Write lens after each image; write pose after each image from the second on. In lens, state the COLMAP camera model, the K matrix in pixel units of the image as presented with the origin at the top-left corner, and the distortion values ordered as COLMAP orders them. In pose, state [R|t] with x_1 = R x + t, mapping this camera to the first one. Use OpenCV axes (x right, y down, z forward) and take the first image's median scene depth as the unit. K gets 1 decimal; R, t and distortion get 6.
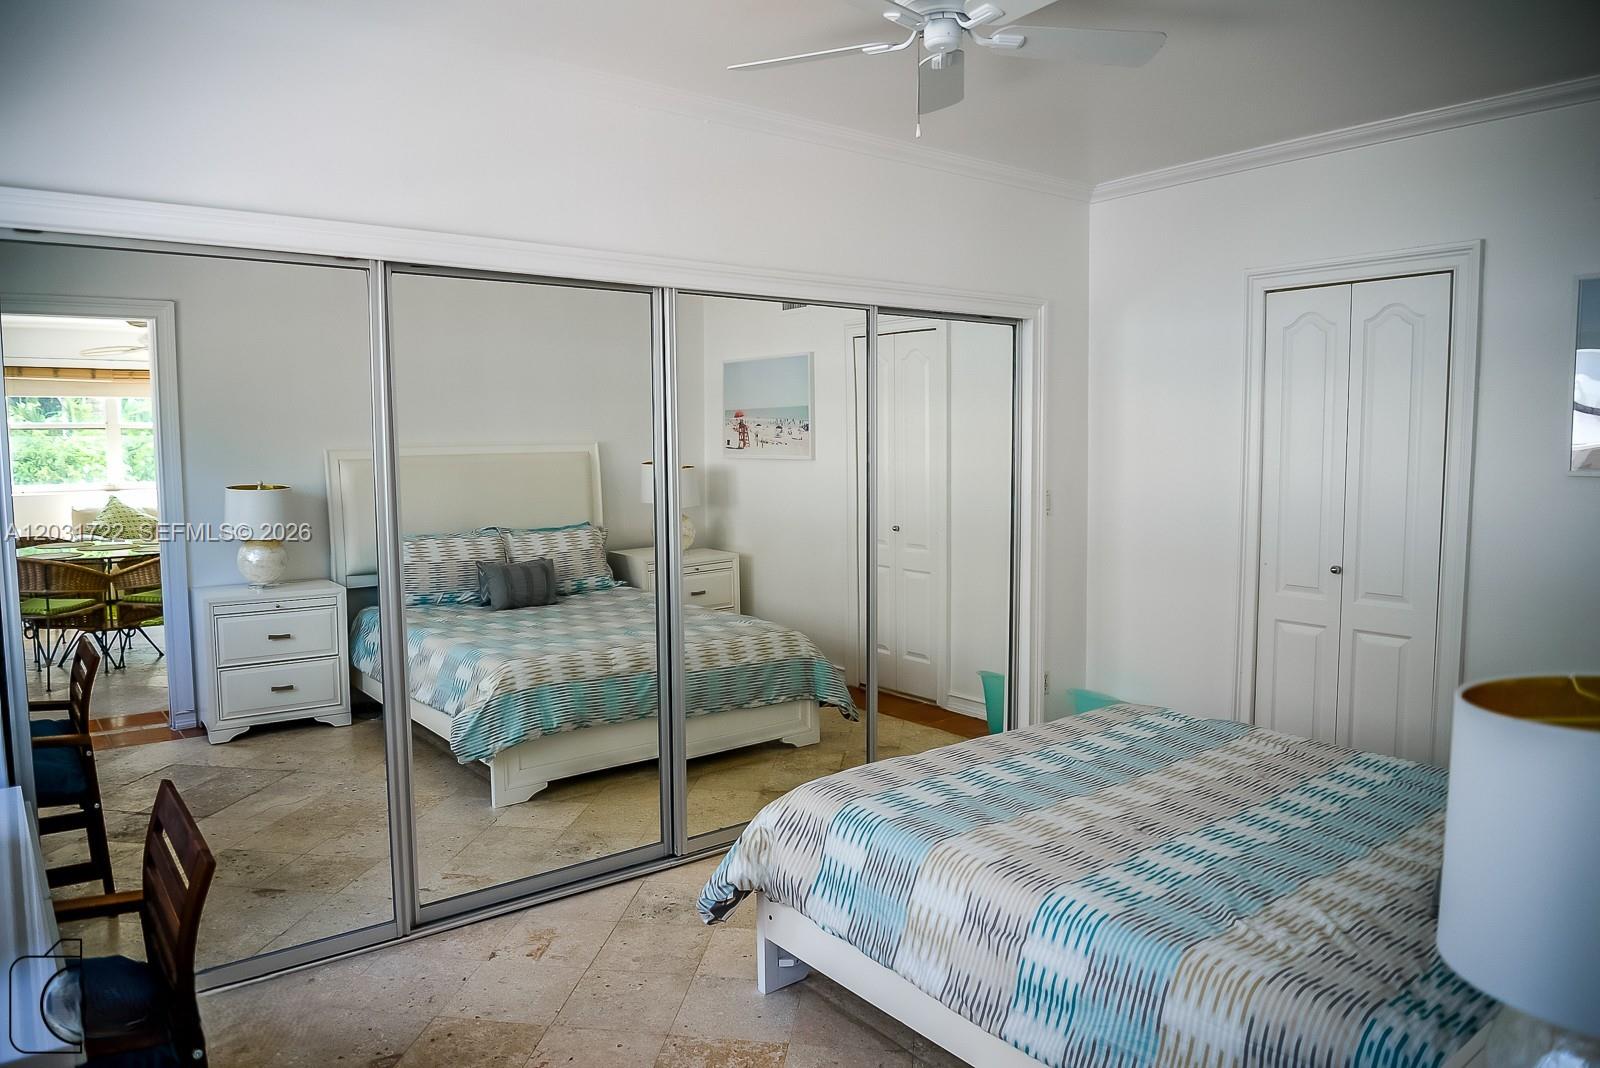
lens RADIAL K [[1112.5, 0, 800.0], [0, 1112.5, 534.0], [0, 0, 1]] dist [-0.002259, -0.000406]
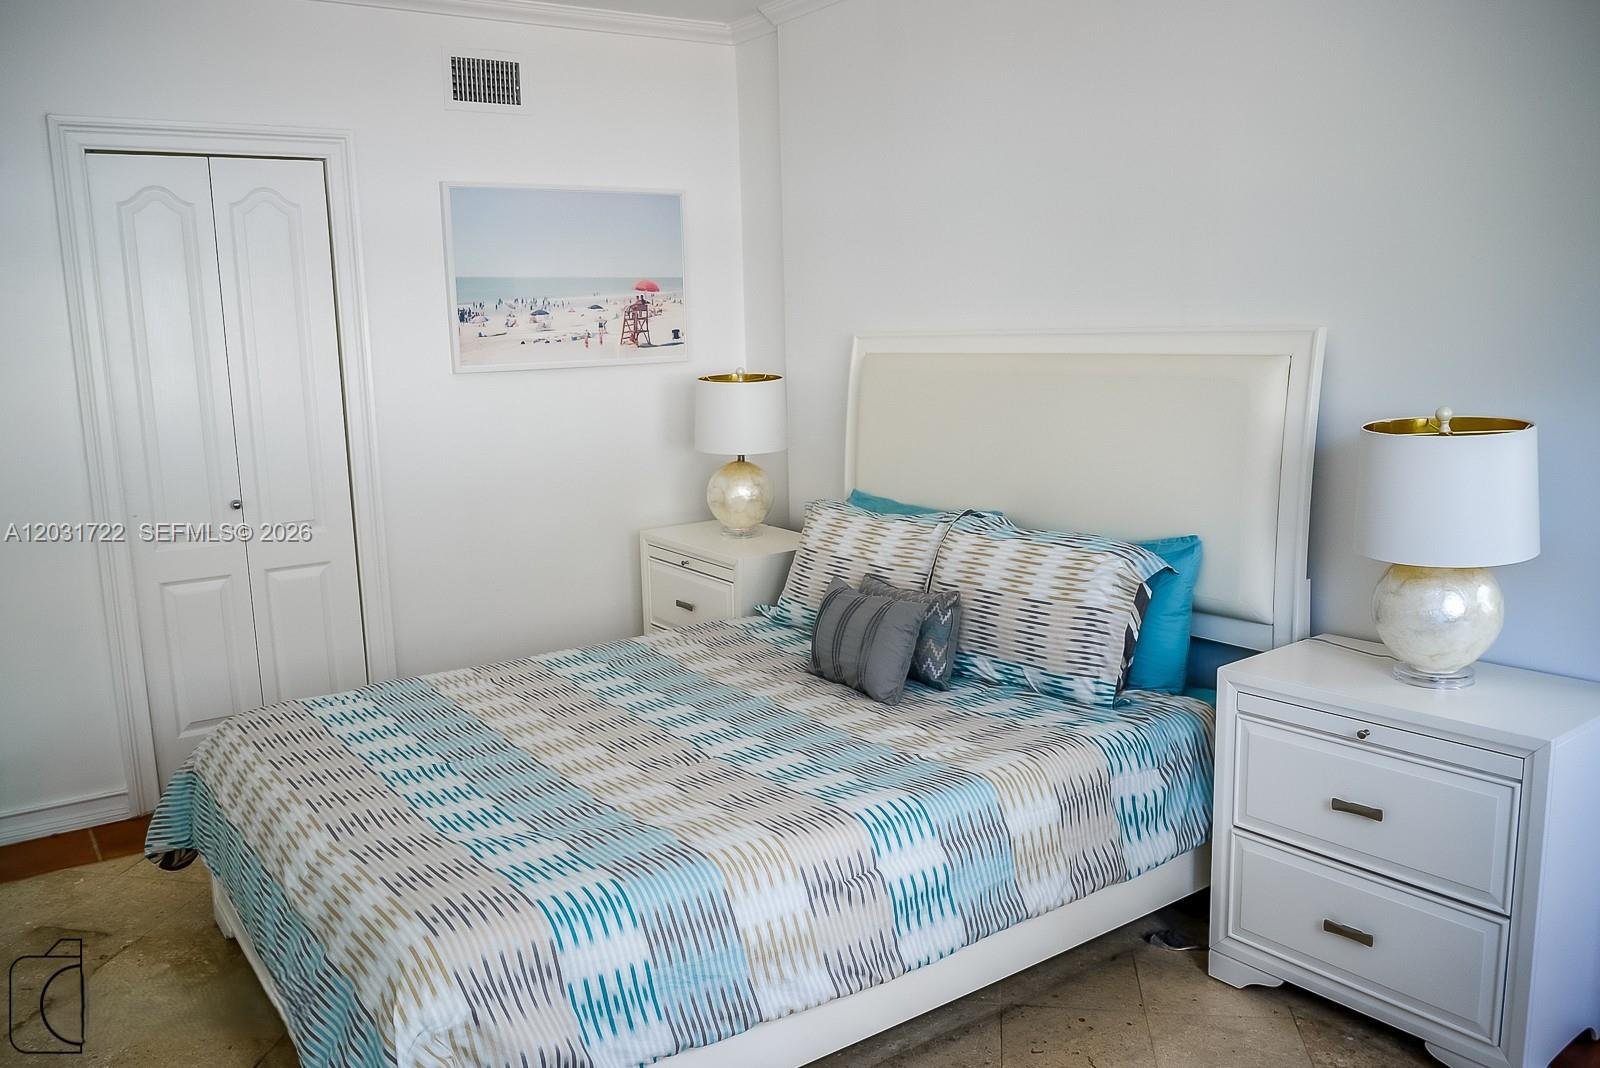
lens RADIAL K [[1257.7, 0, 800.0], [0, 1257.7, 534.0], [0, 0, 1]] dist [-0.050975, -0.002905]
pose [[0.036086, -0.158669, 0.986672, -0.665853], [0.119633, 0.980901, 0.153365, -0.060773], [-0.992162, 0.112504, 0.054379, 0.838924]]
